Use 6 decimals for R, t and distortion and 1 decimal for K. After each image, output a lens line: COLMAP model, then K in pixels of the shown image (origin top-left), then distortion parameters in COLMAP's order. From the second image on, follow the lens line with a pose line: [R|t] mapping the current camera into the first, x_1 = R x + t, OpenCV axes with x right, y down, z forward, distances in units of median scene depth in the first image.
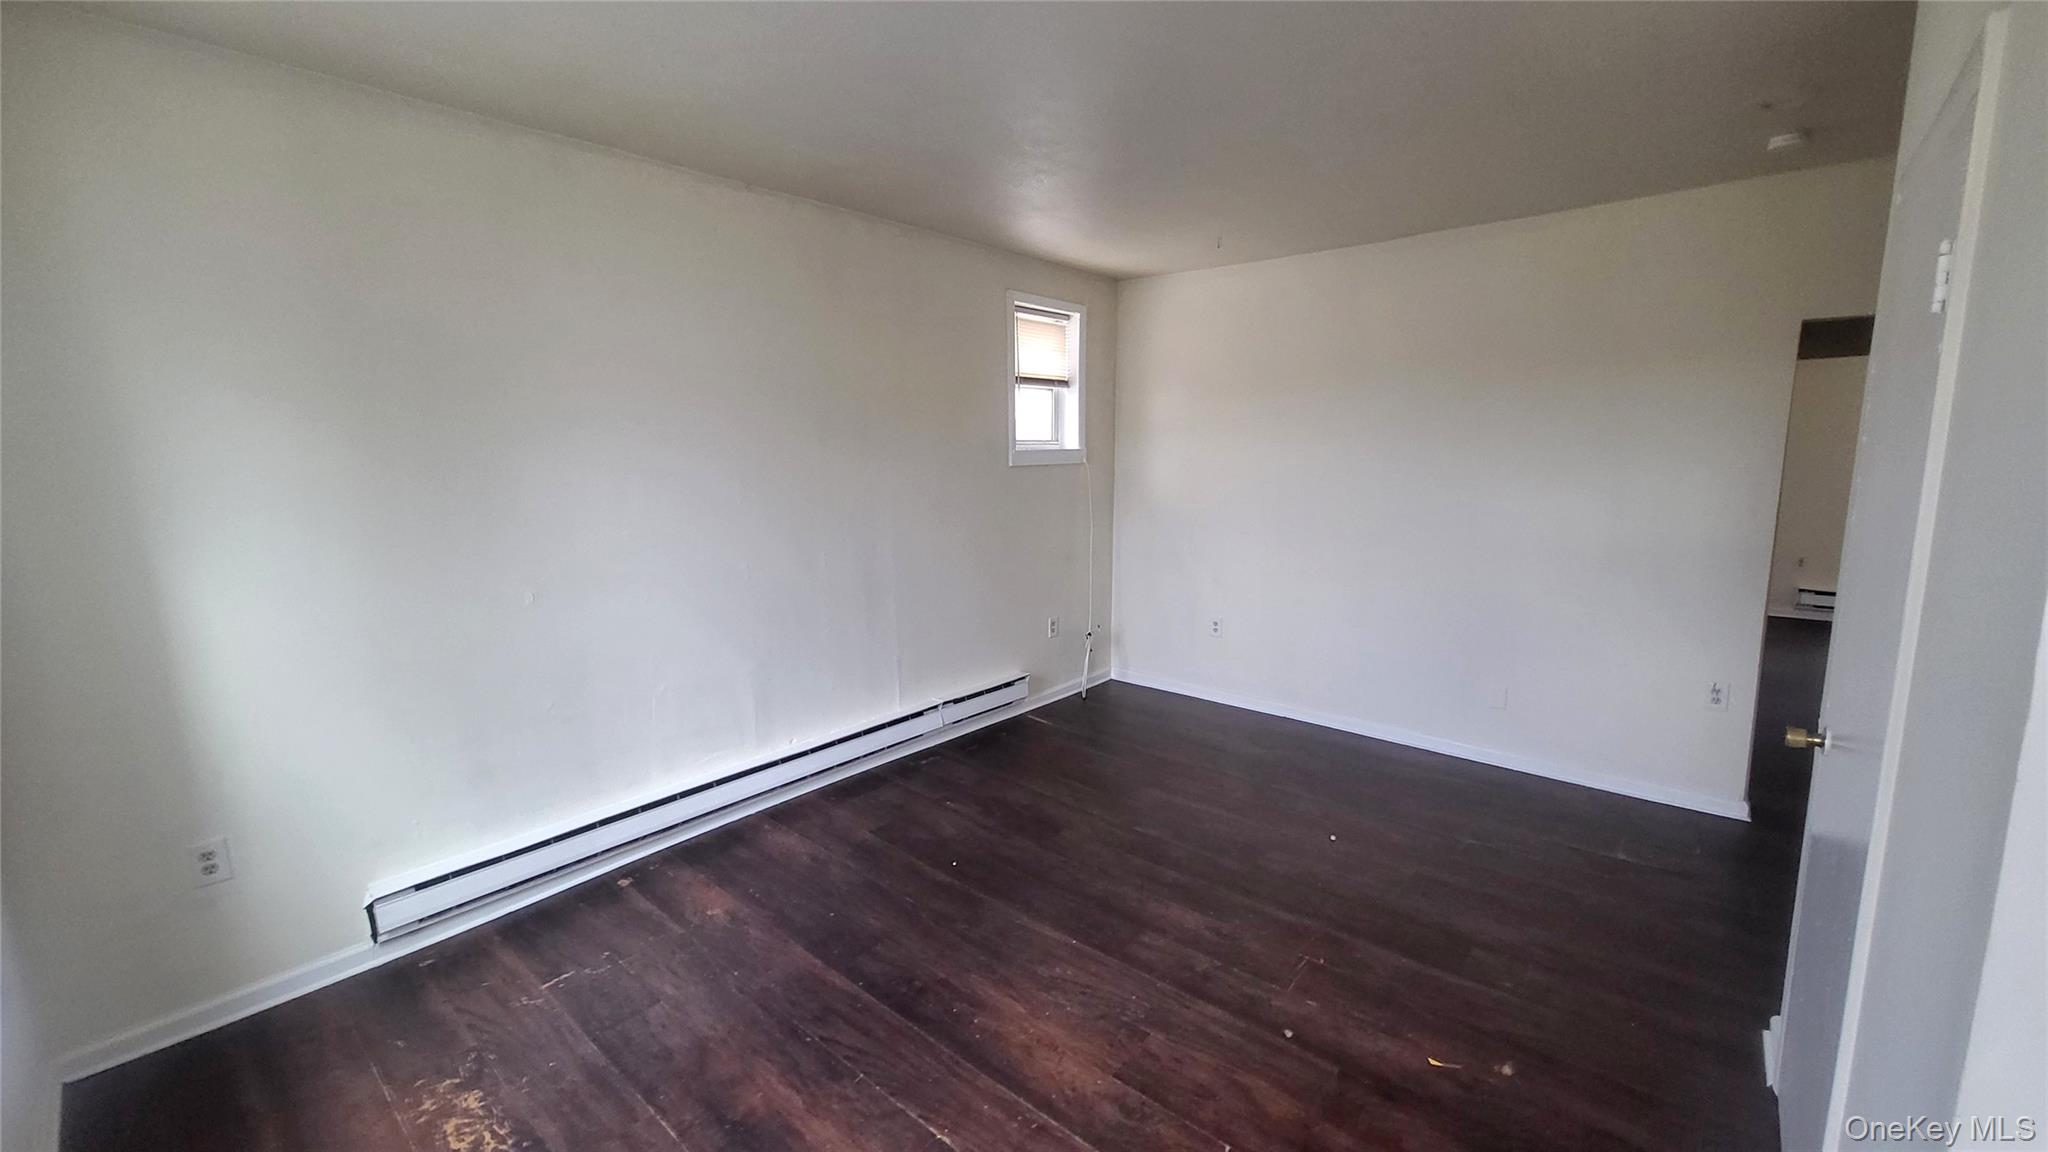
lens RADIAL K [[810.4, 0, 1020.8], [0, 810.4, 568.8], [0, 0, 1]] dist [0.005966, -0.000694]
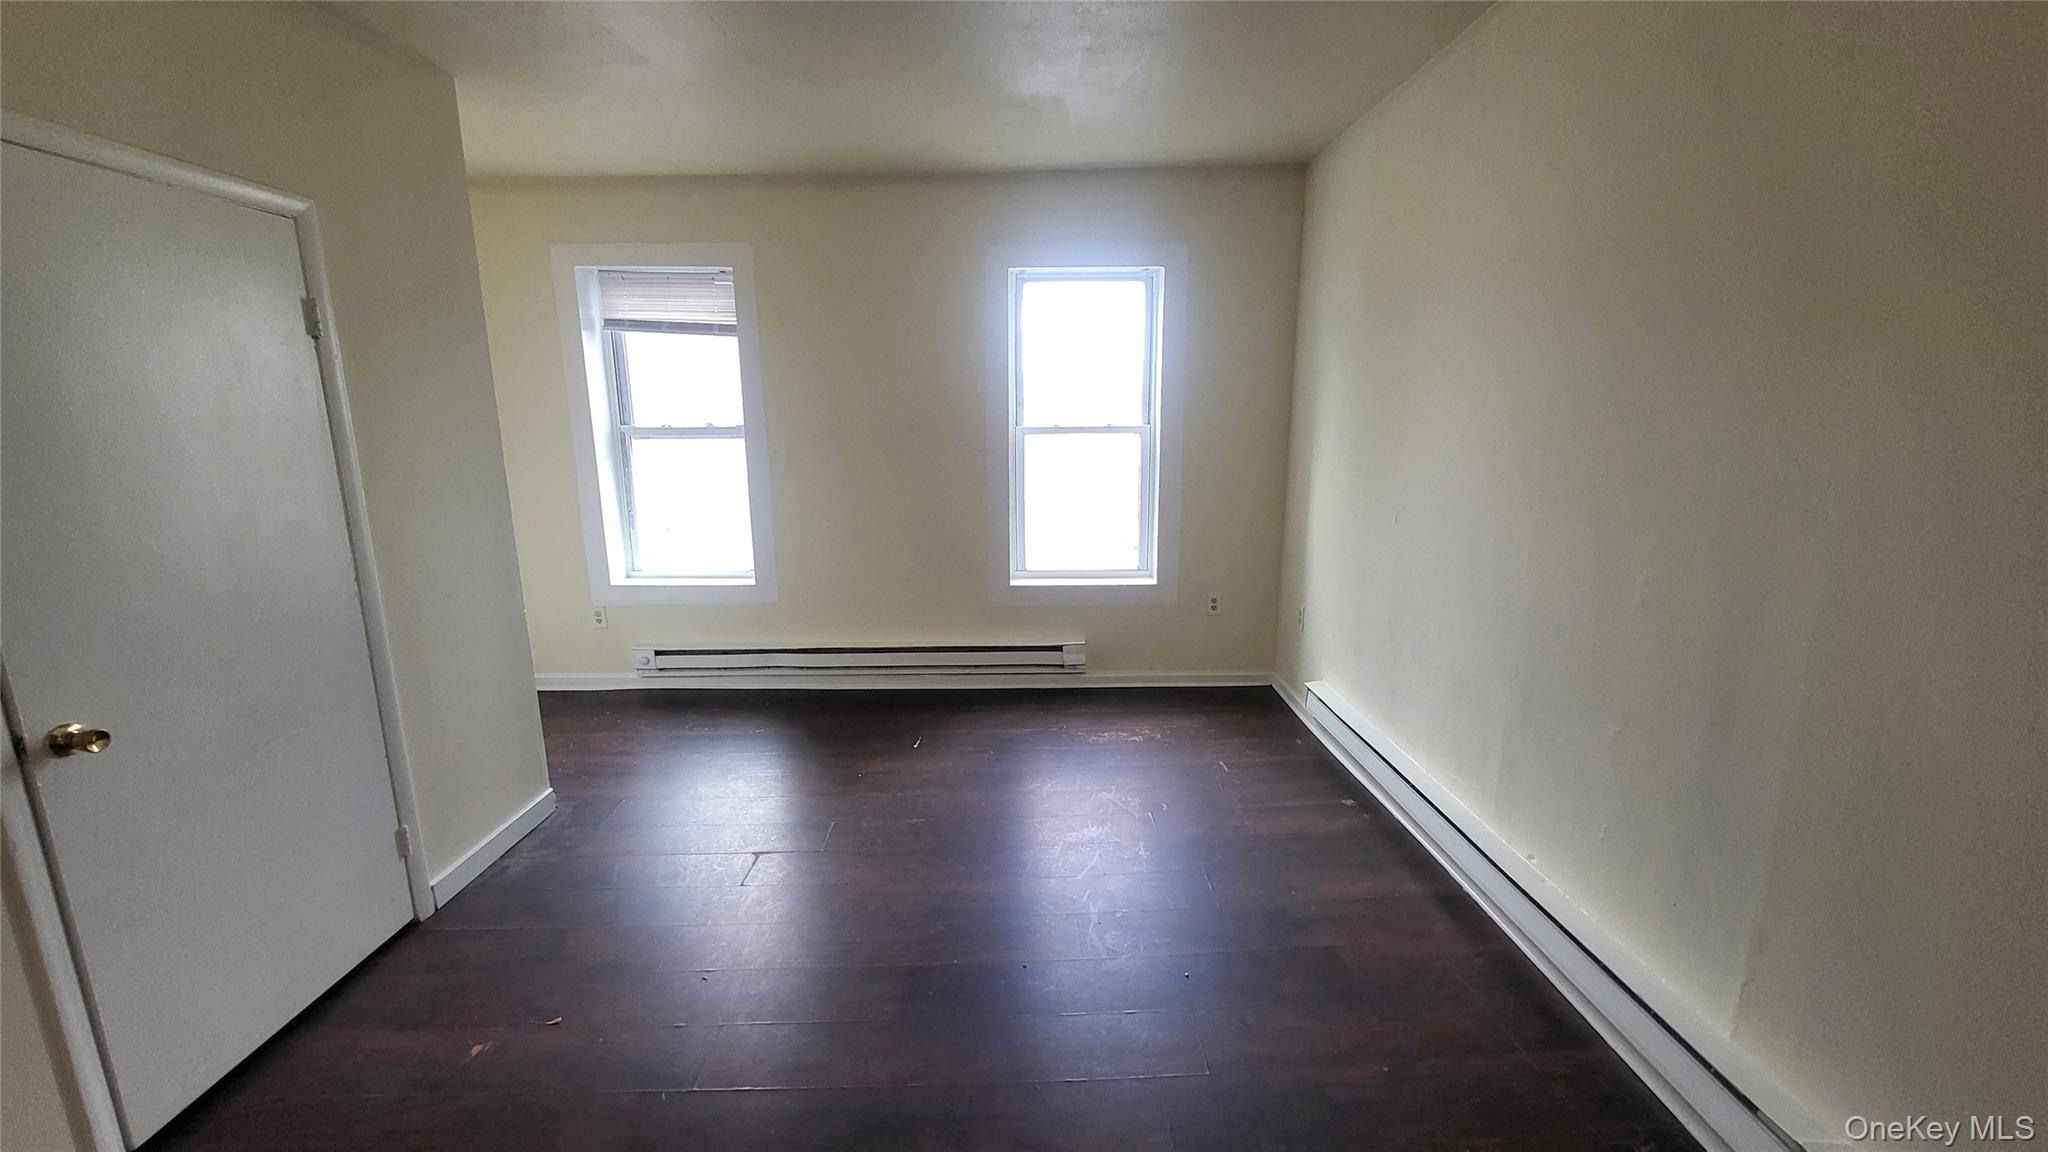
lens RADIAL K [[810.4, 0, 1019.2], [0, 810.4, 575.7], [0, 0, 1]] dist [0.005966, -0.000694]
pose [[-0.753512, 0.155918, -0.638678, 0.334924], [-0.076802, 0.943943, 0.321051, -0.139077], [0.652933, 0.290968, -0.699297, 1.045758]]
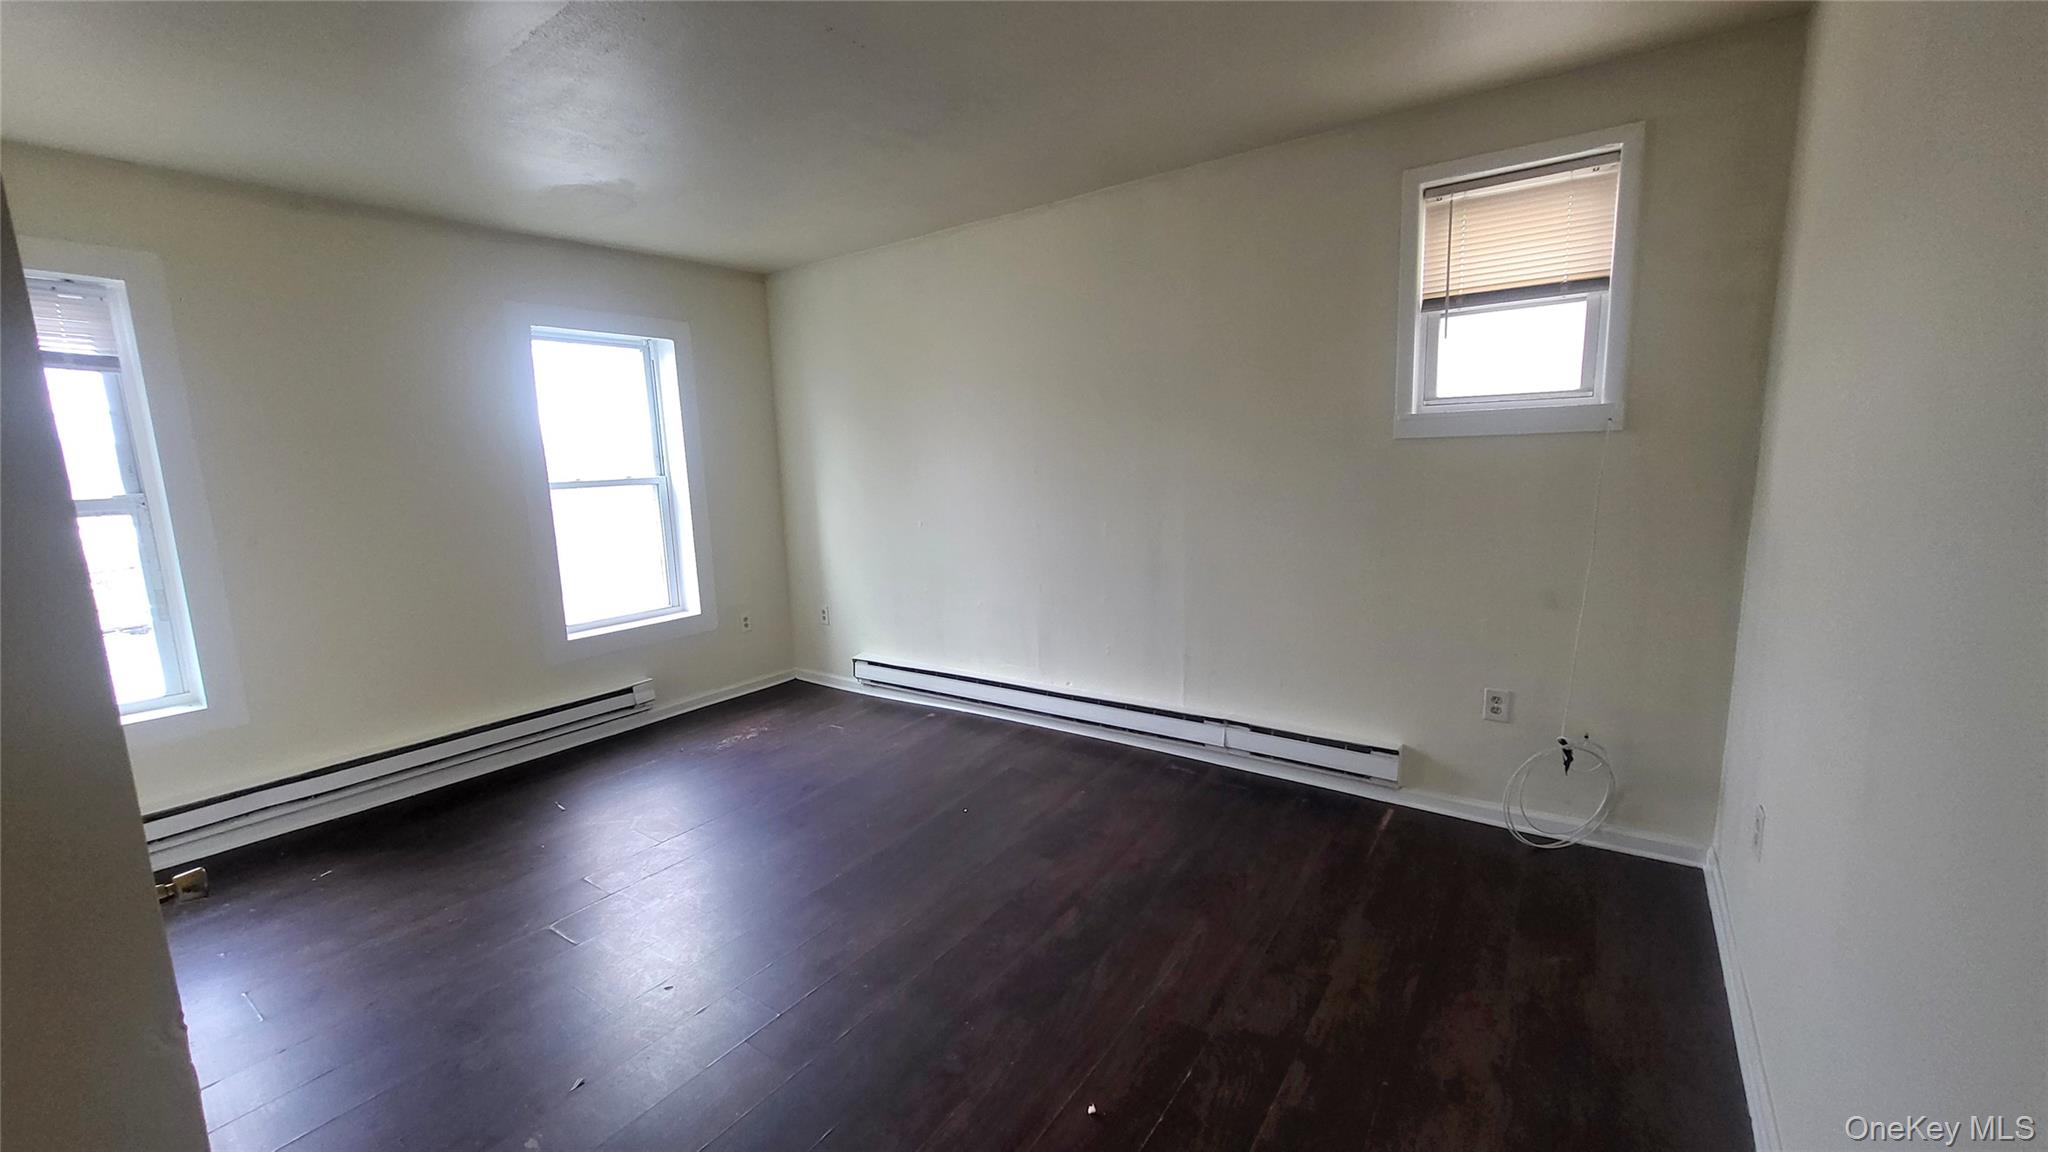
lens RADIAL K [[810.4, 0, 1010.3], [0, 810.4, 588.8], [0, 0, 1]] dist [0.005966, -0.000694]
pose [[0.091713, 0.179703, -0.979436, 0.755469], [-0.117935, 0.978619, 0.168510, -0.094852], [0.988777, 0.100055, 0.110945, 0.732652]]
